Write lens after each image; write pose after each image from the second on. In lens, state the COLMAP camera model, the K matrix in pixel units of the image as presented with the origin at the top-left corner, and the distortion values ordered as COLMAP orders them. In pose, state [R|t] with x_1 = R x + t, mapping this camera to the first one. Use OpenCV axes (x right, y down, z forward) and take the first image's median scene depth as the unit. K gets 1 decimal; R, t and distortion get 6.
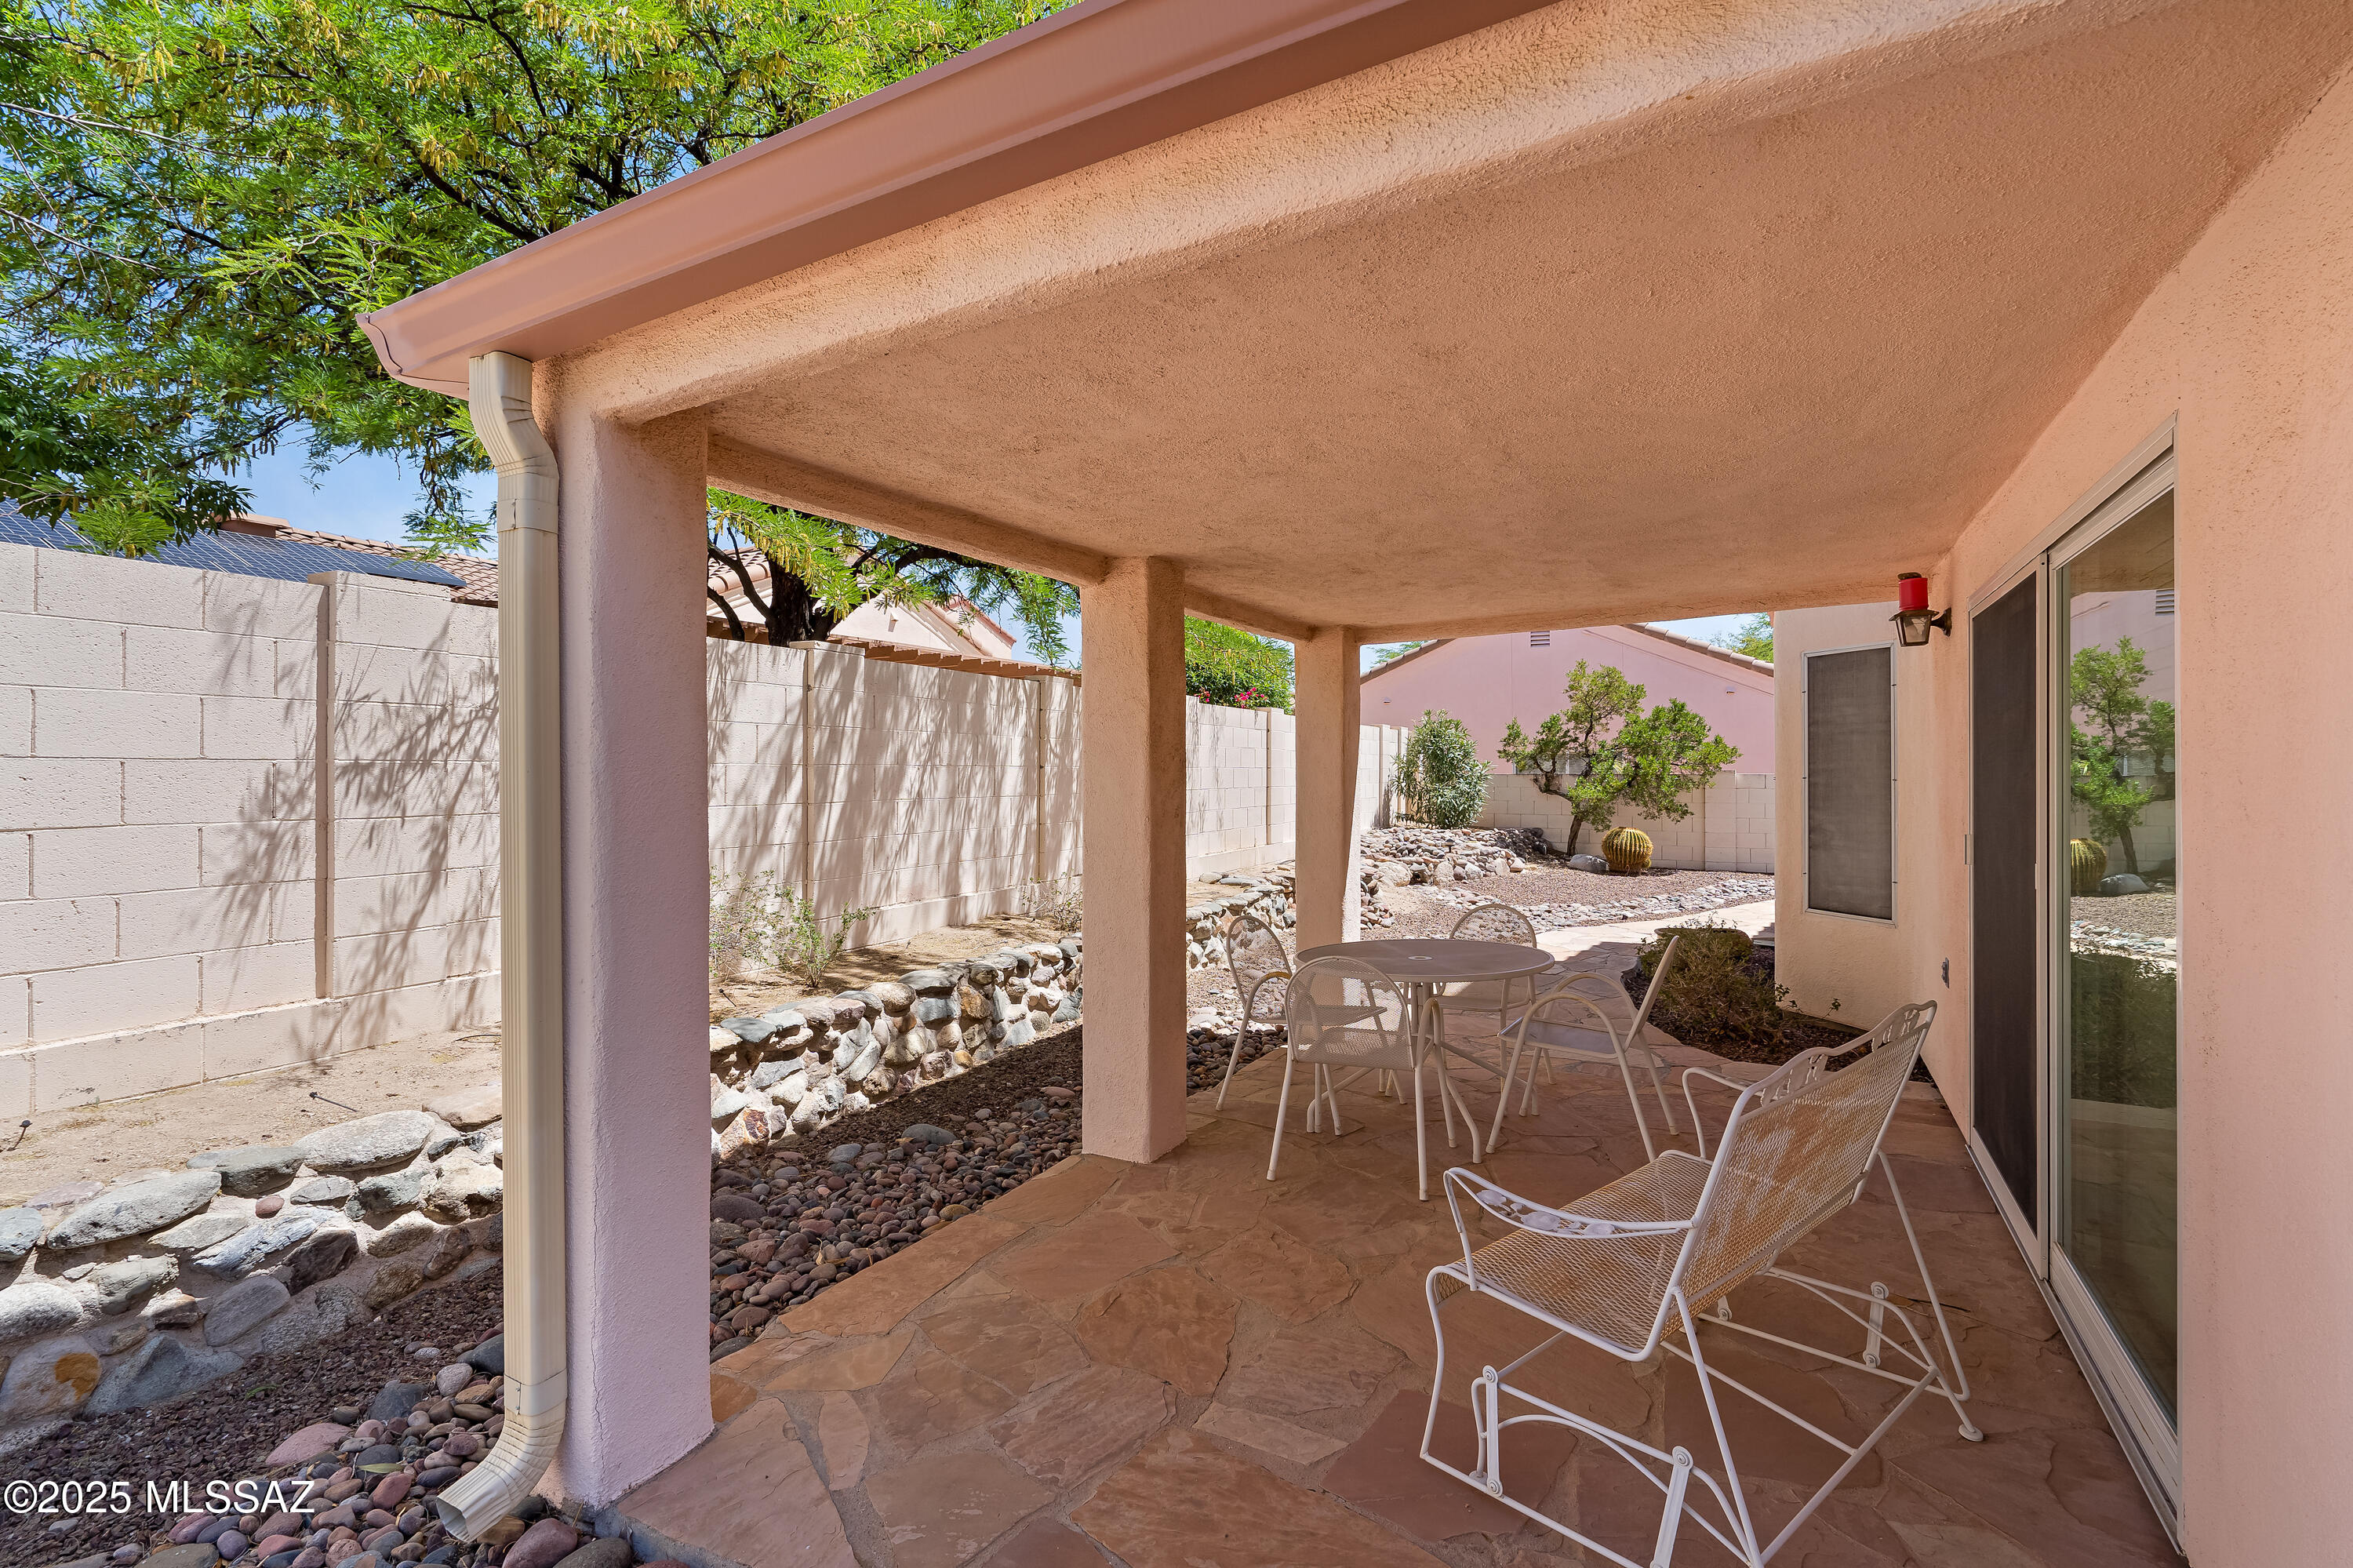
lens RADIAL K [[1099.9, 0, 1183.3], [0, 1099.9, 768.0], [0, 0, 1]] dist [-0.000063, -0.000152]
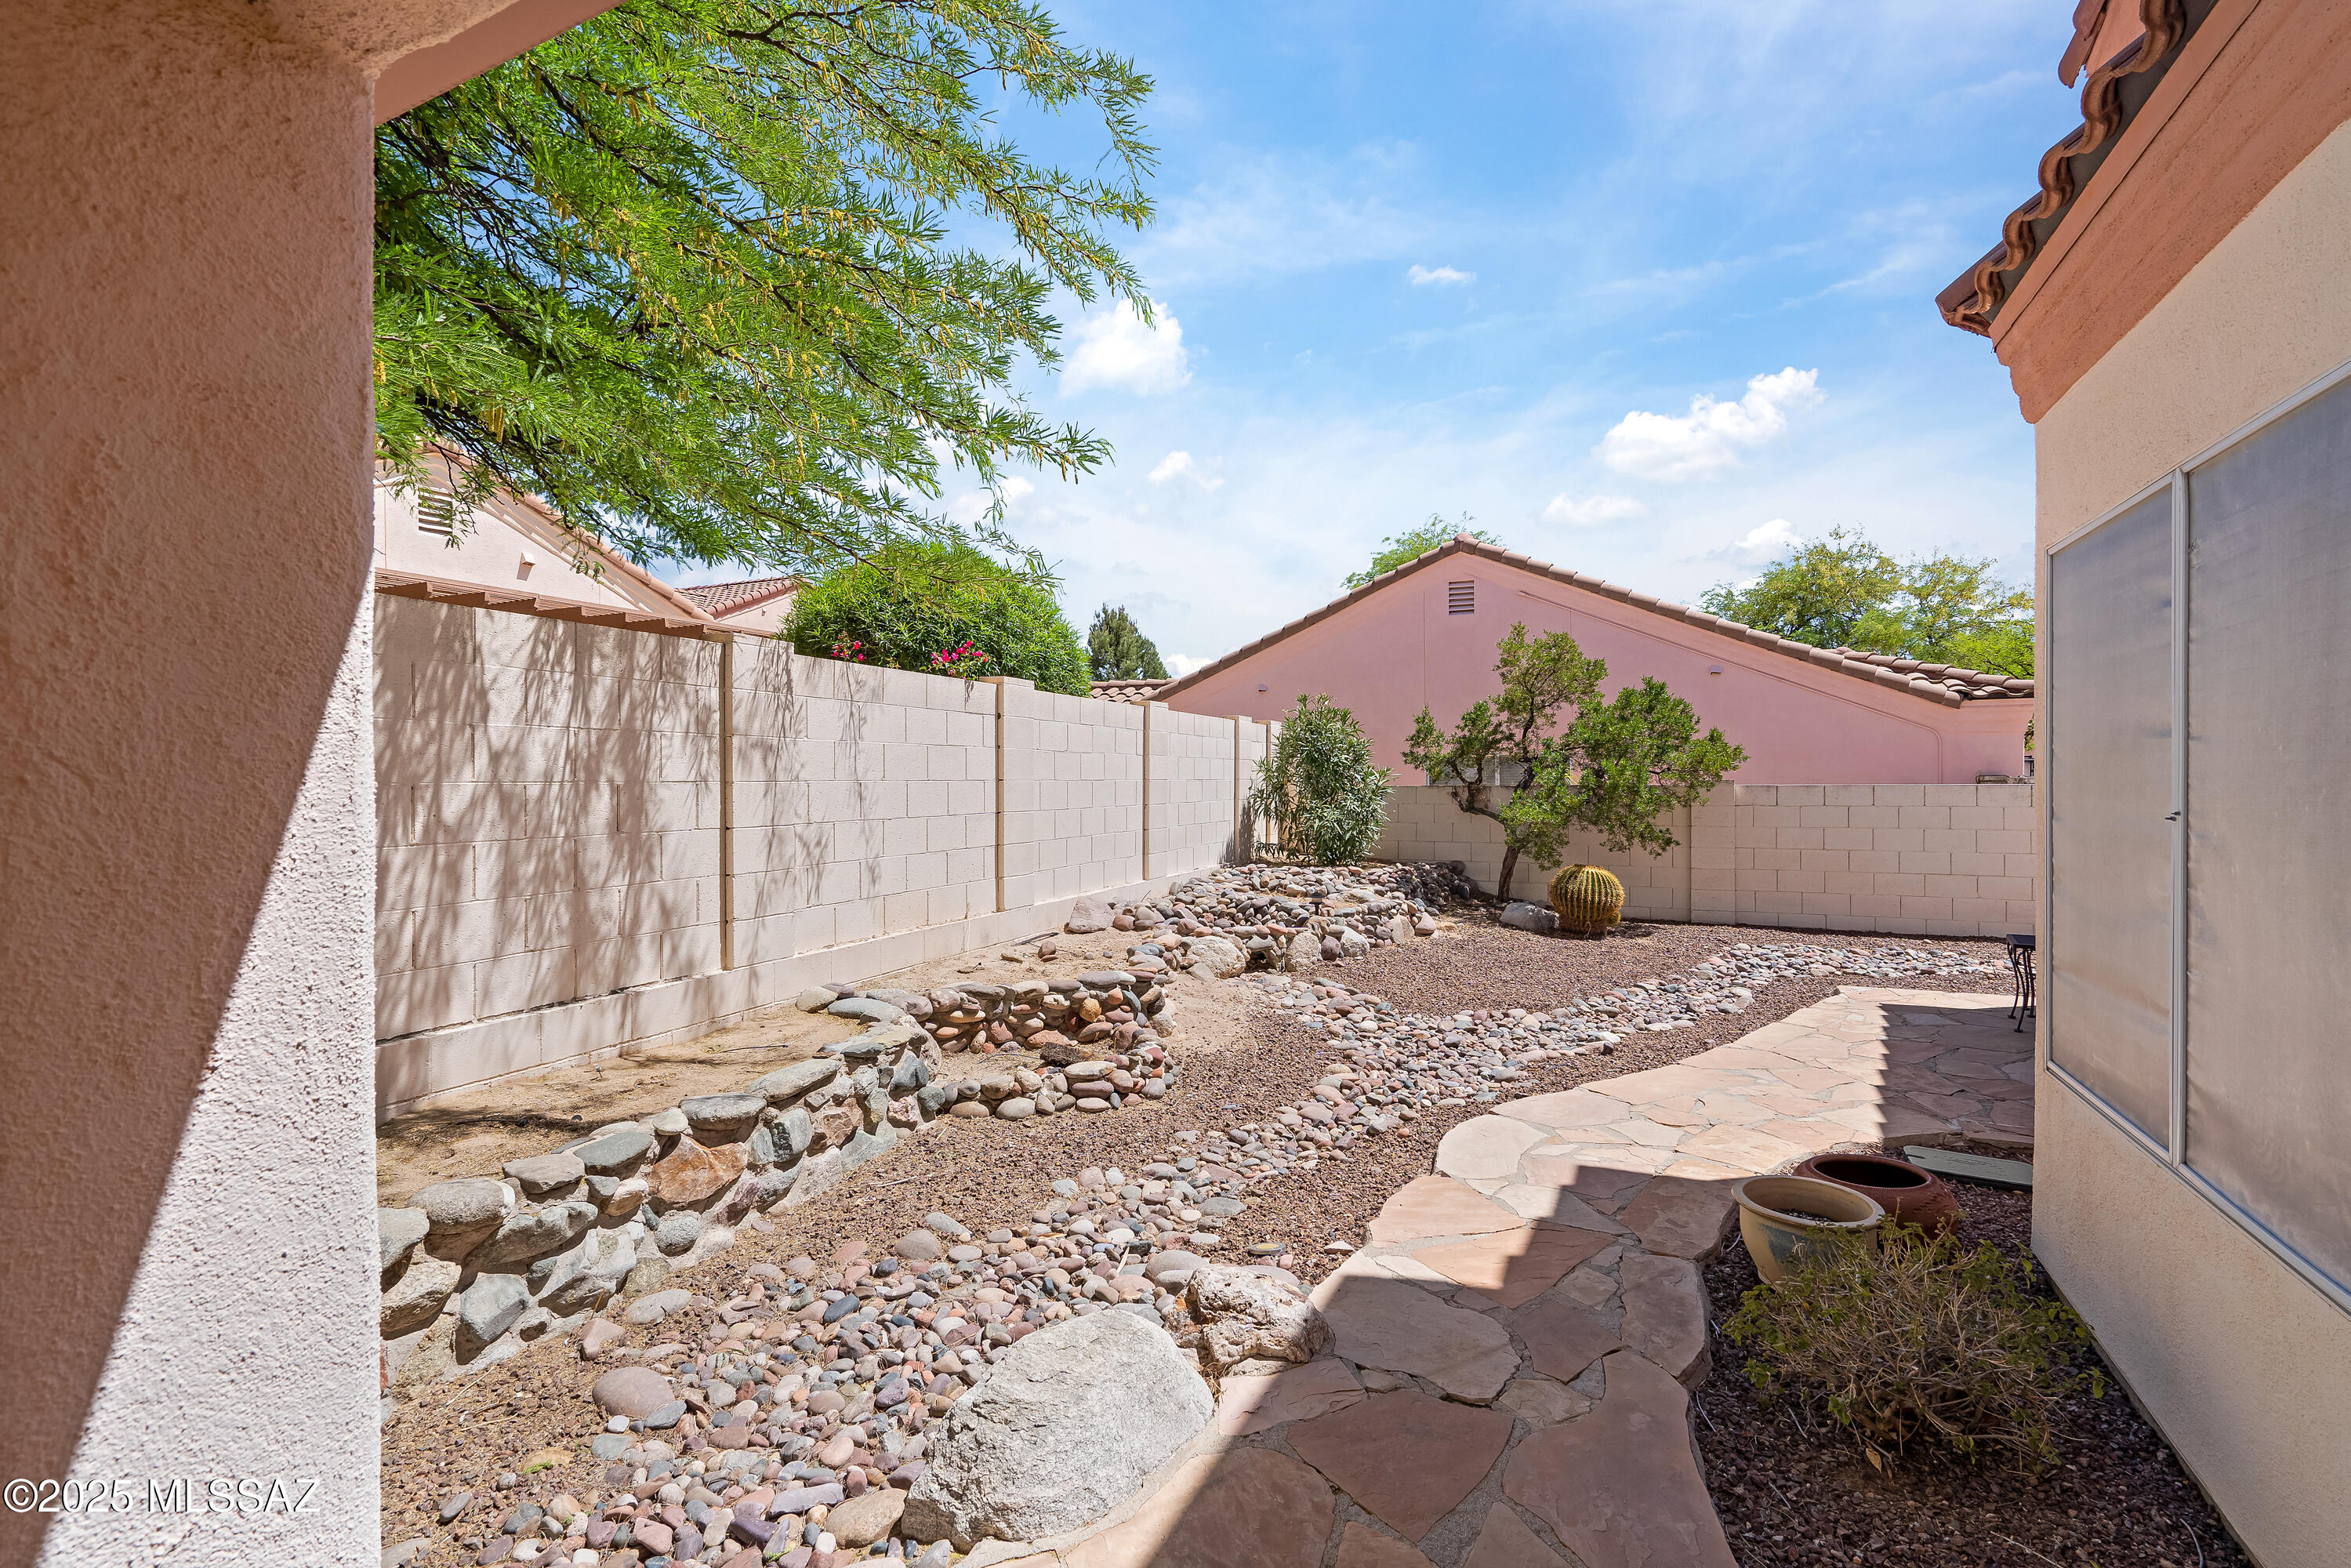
lens RADIAL K [[1081.2, 0, 1187.2], [0, 1081.2, 793.6], [0, 0, 1]] dist [0.000416, 0.000073]
pose [[0.998043, -0.004425, 0.062380, 0.109414], [0.003479, 0.999877, 0.015261, -0.000766], [-0.062439, -0.015014, 0.997936, 0.328838]]
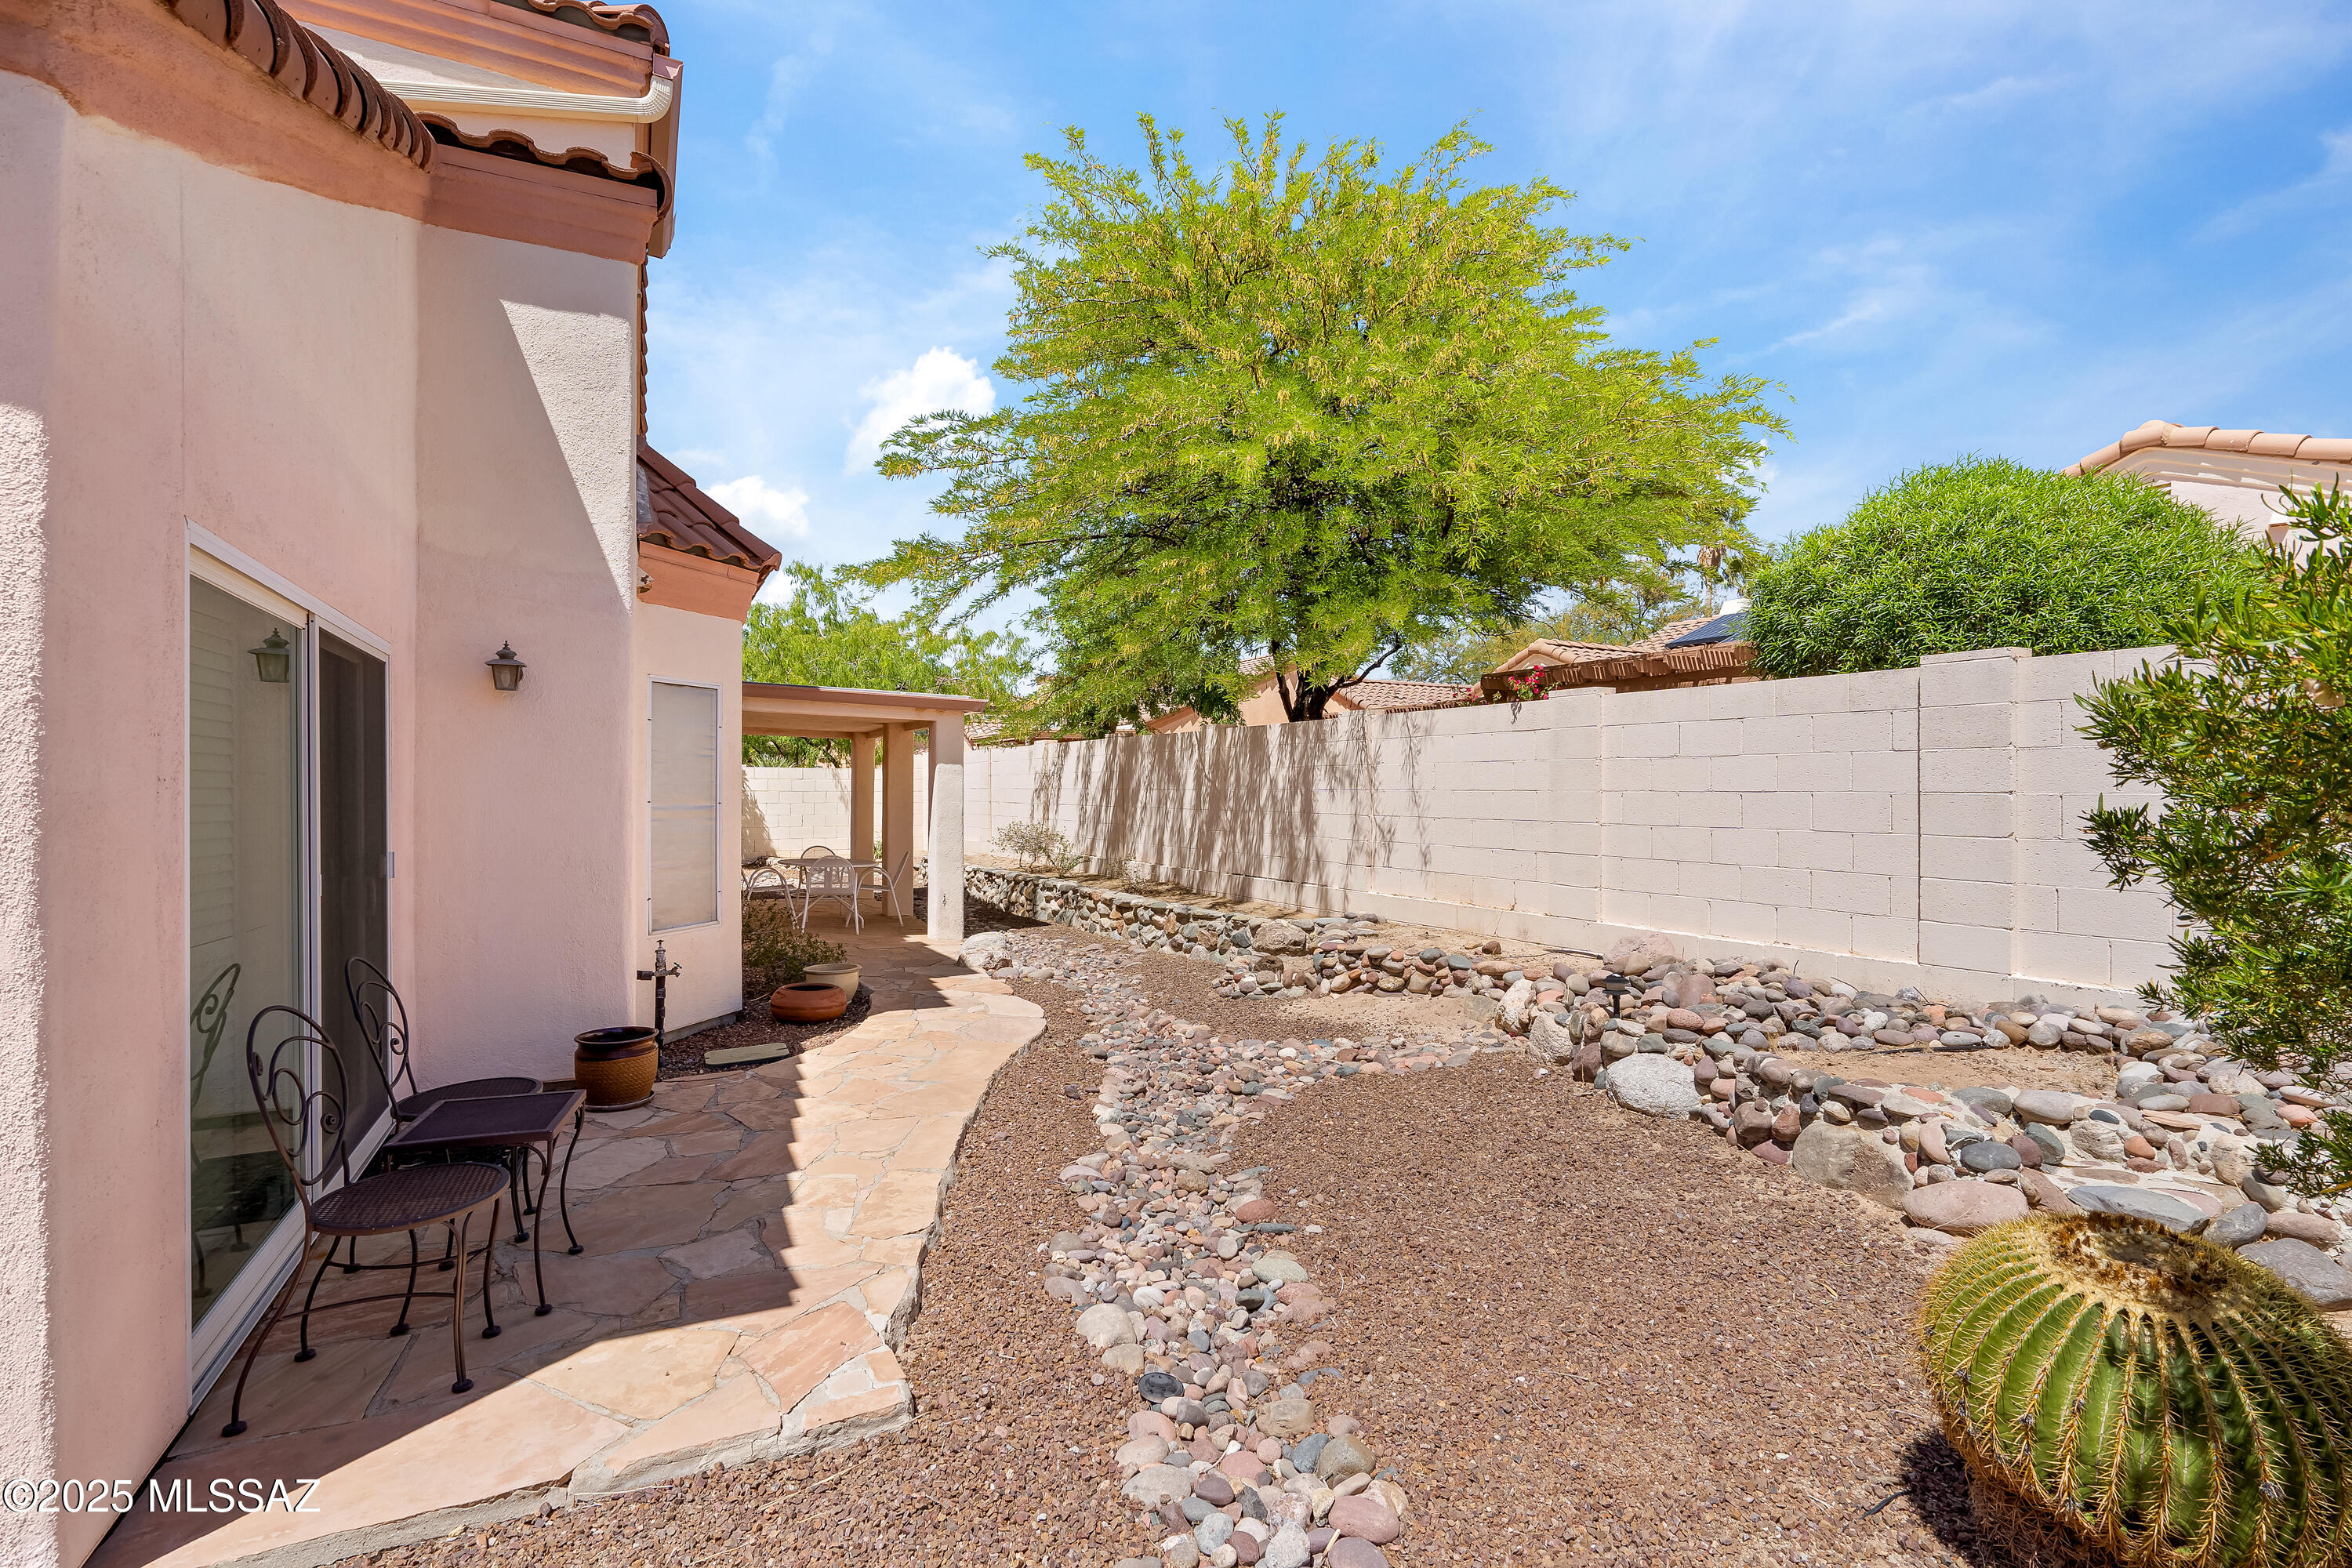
lens RADIAL K [[1093.1, 0, 1176.0], [0, 1093.1, 784.0], [0, 0, 1]] dist [0.000906, 0.000008]
pose [[-0.577156, -0.005901, -0.816613, 0.528420], [0.003439, 0.999947, -0.009657, 0.001084], [0.816627, -0.008382, -0.577105, 0.904530]]
